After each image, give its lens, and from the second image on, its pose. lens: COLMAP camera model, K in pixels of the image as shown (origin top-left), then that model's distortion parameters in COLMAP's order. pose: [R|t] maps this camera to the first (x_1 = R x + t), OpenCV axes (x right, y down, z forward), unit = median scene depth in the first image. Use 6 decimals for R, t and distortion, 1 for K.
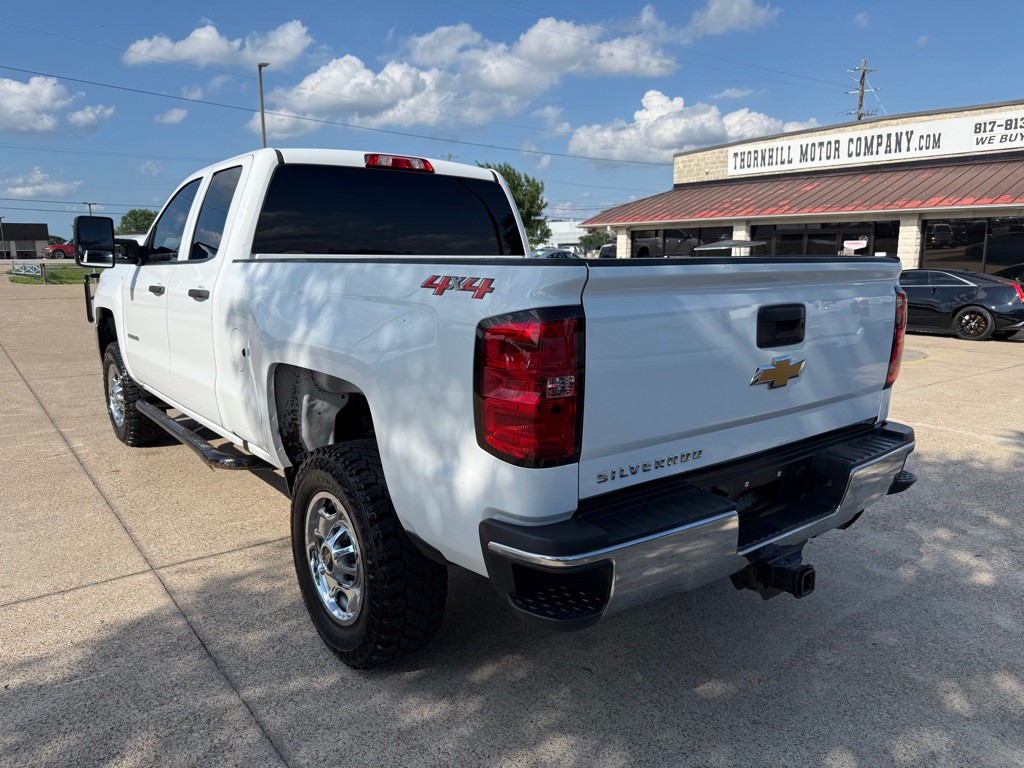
lens RADIAL K [[727.3, 0, 506.9], [0, 727.3, 388.0], [0, 0, 1]] dist [-0.003639, -0.004786]
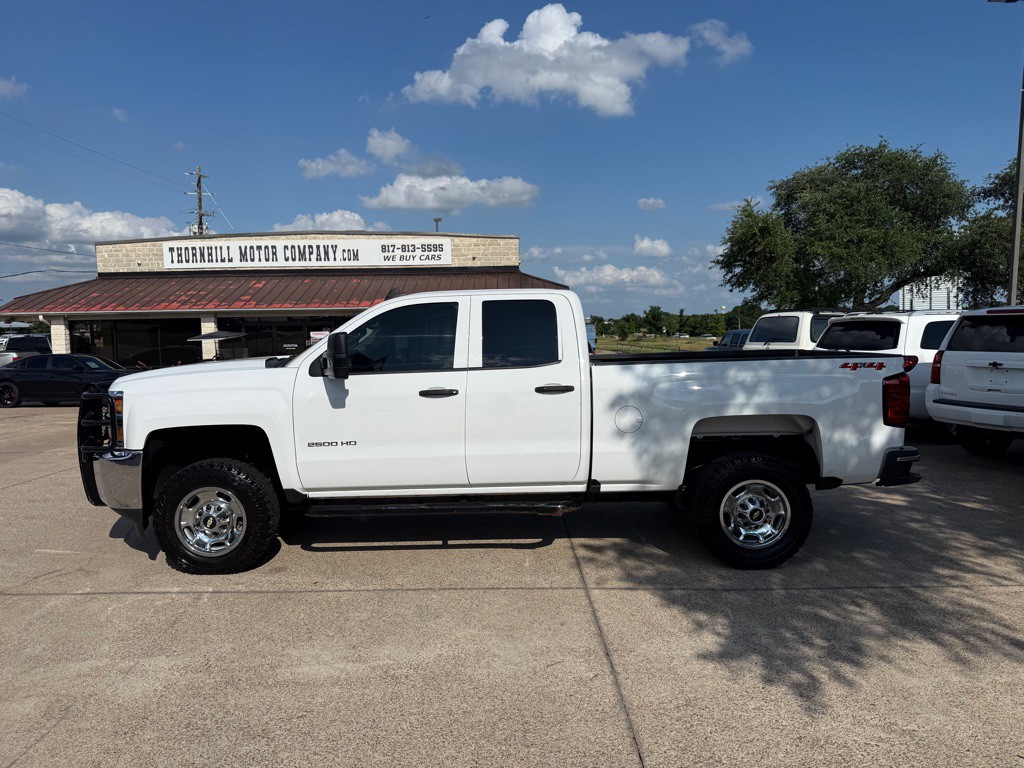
lens RADIAL K [[727.3, 0, 498.7], [0, 727.3, 387.4], [0, 0, 1]] dist [-0.003639, -0.004786]
pose [[0.625967, -0.060826, 0.777473, -0.234218], [0.151941, 0.987361, -0.045086, -0.012039], [-0.764904, 0.146352, 0.627298, 0.031920]]
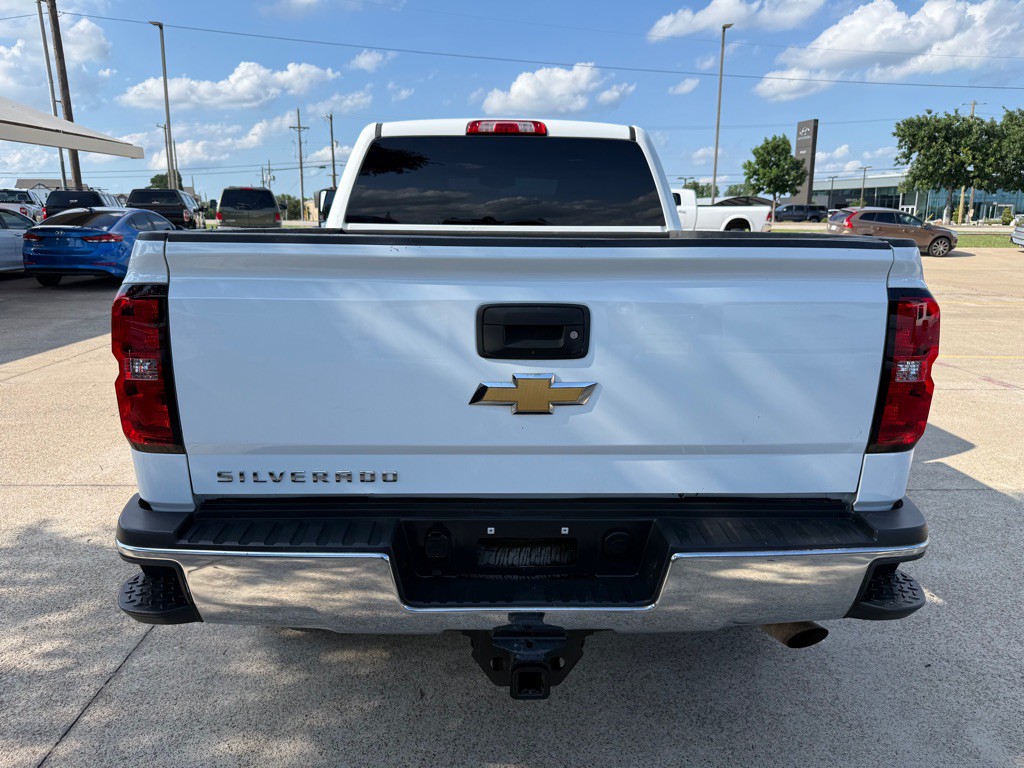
lens RADIAL K [[727.3, 0, 513.1], [0, 727.3, 394.4], [0, 0, 1]] dist [-0.003639, -0.004786]
pose [[0.803339, 0.145162, -0.577559, 0.075762], [-0.114984, 0.989396, 0.088738, -0.008217], [0.584316, -0.004877, 0.811512, 0.038202]]
